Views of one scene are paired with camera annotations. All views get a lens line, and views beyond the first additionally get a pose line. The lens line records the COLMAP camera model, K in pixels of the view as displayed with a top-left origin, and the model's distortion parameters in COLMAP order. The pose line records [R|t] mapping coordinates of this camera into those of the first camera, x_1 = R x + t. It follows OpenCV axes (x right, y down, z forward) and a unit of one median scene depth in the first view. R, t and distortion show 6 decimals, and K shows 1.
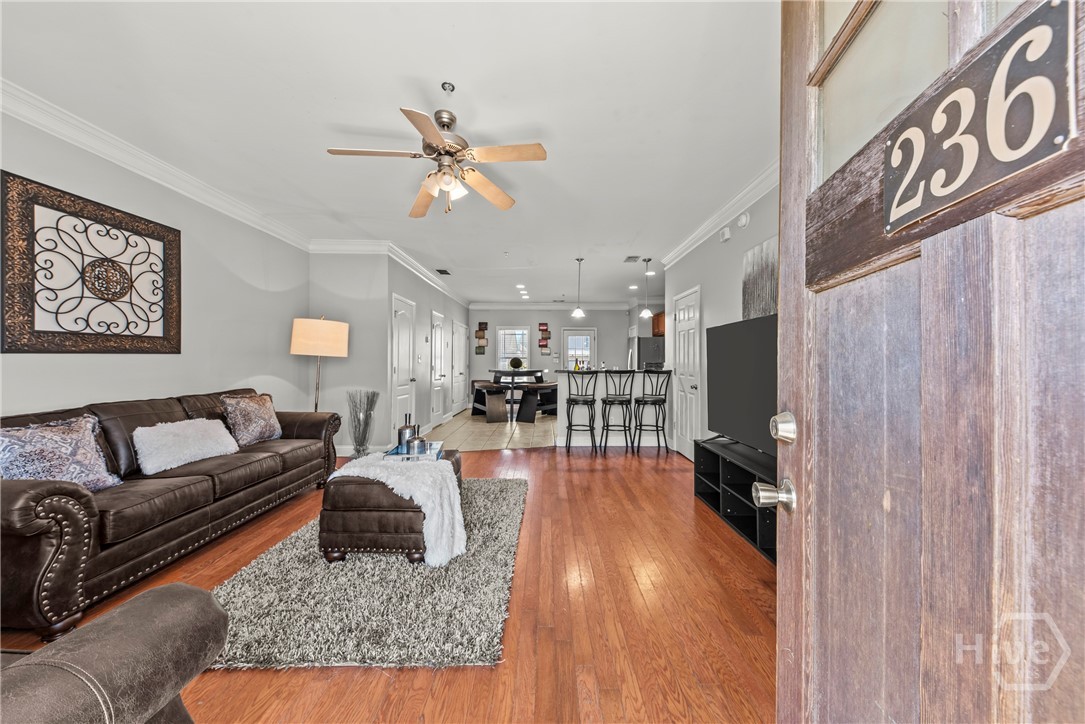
lens RADIAL K [[371.2, 0, 542.5], [0, 371.2, 362.0], [0, 0, 1]] dist [0.000503, -0.000045]
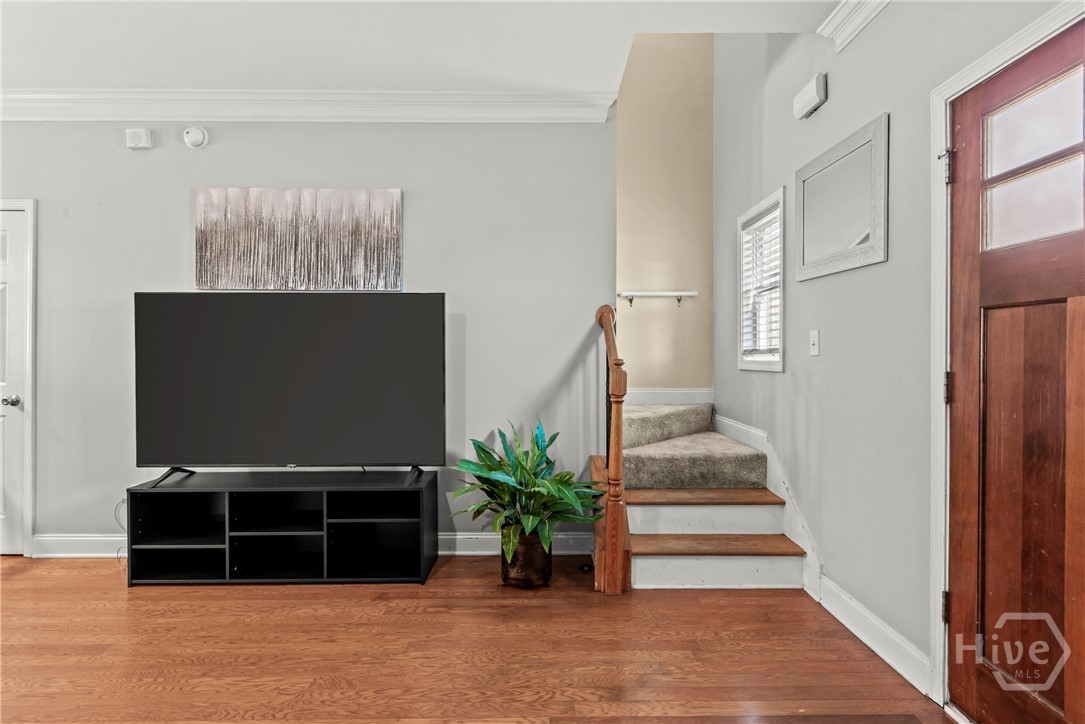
lens RADIAL K [[530.0, 0, 548.9], [0, 530.0, 356.7], [0, 0, 1]] dist [0.003079, 0.000021]
pose [[-0.025779, -0.005325, 0.999653, -0.482396], [-0.000234, 0.999986, 0.005320, 0.006873], [-0.999668, -0.000097, -0.025779, 0.450023]]
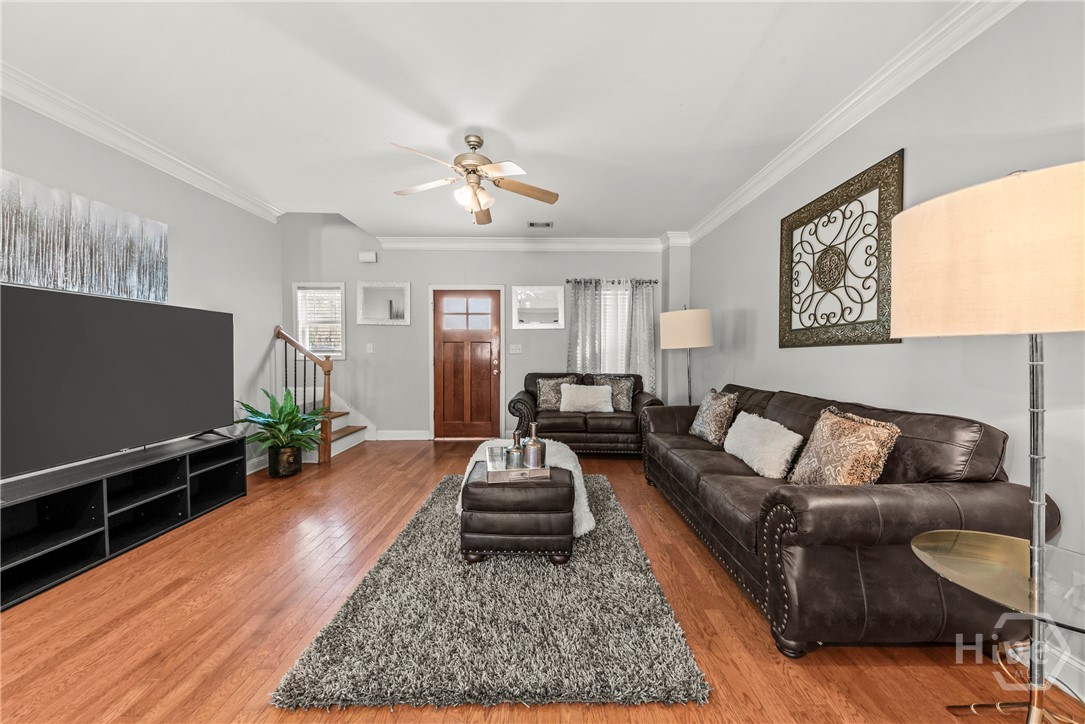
lens RADIAL K [[371.2, 0, 542.5], [0, 371.2, 362.0], [0, 0, 1]] dist [0.000503, -0.000045]
pose [[-0.999960, -0.007014, -0.005600, -0.378010], [-0.007167, 0.999586, 0.027848, -0.002260], [0.005402, 0.027887, -0.999596, 1.729944]]
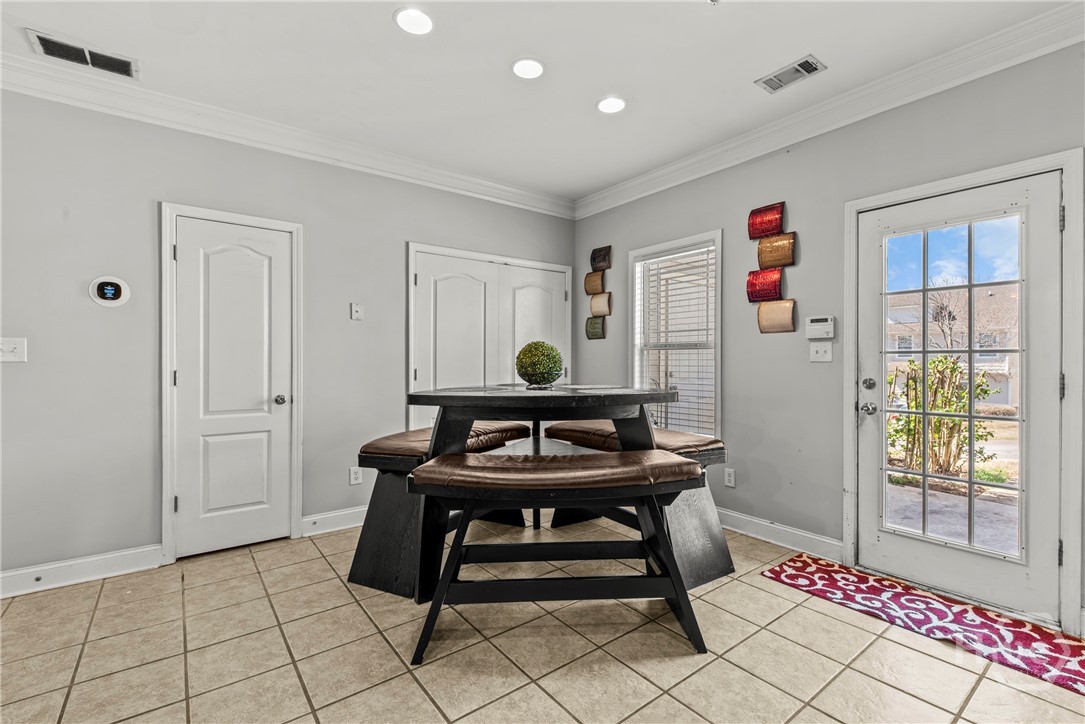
lens RADIAL K [[485.1, 0, 542.5], [0, 485.1, 362.0], [0, 0, 1]] dist [-0.001118, -0.000190]
pose [[0.618521, -0.002550, -0.785764, 0.571077], [0.004381, 0.999990, 0.000203, 0.004787], [0.785756, -0.003568, 0.618526, 2.288305]]
